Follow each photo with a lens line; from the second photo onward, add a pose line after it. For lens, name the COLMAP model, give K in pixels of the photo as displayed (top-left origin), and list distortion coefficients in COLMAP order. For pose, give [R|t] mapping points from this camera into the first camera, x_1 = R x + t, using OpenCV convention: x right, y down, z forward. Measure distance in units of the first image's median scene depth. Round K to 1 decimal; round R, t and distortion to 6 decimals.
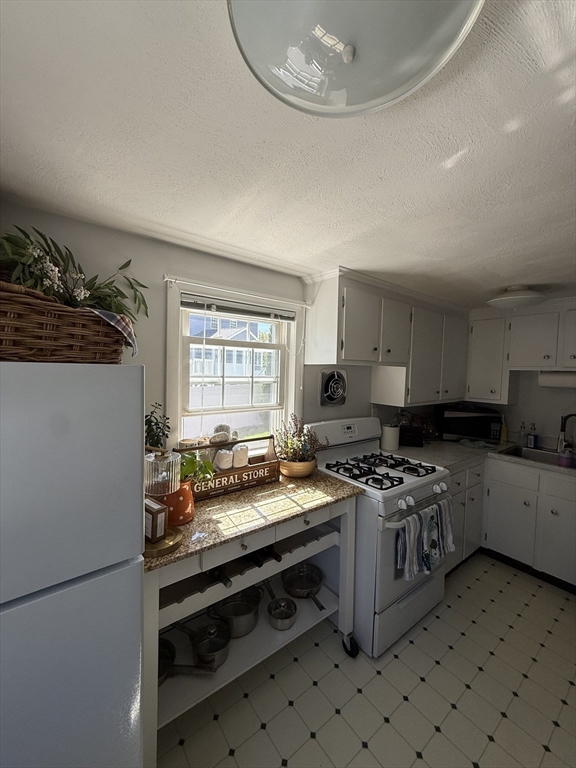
lens RADIAL K [[305.4, 0, 288.2], [0, 305.4, 382.4], [0, 0, 1]] dist [-0.000113, 0.000244]
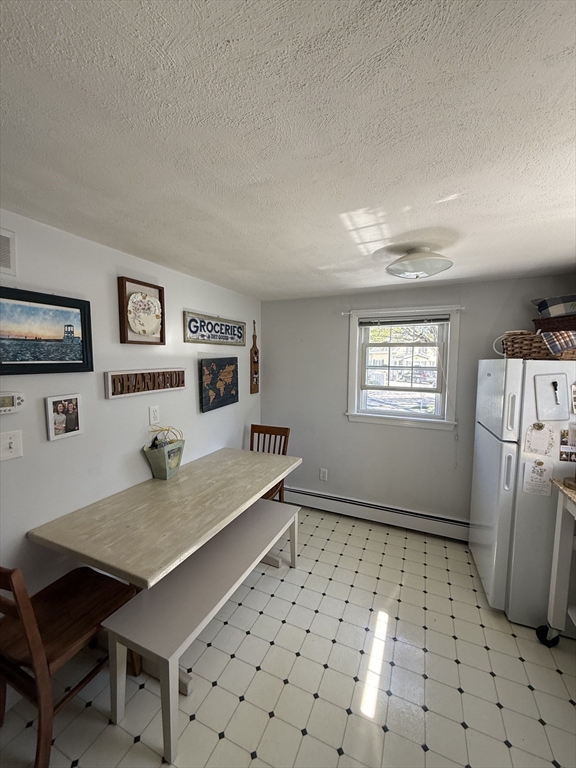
lens RADIAL K [[305.4, 0, 288.2], [0, 305.4, 382.4], [0, 0, 1]] dist [-0.000113, 0.000244]
pose [[-0.878689, 0.003697, -0.477381, 0.858567], [-0.049419, 0.993893, 0.098661, -0.010598], [0.474831, 0.110284, -0.873140, 0.916499]]
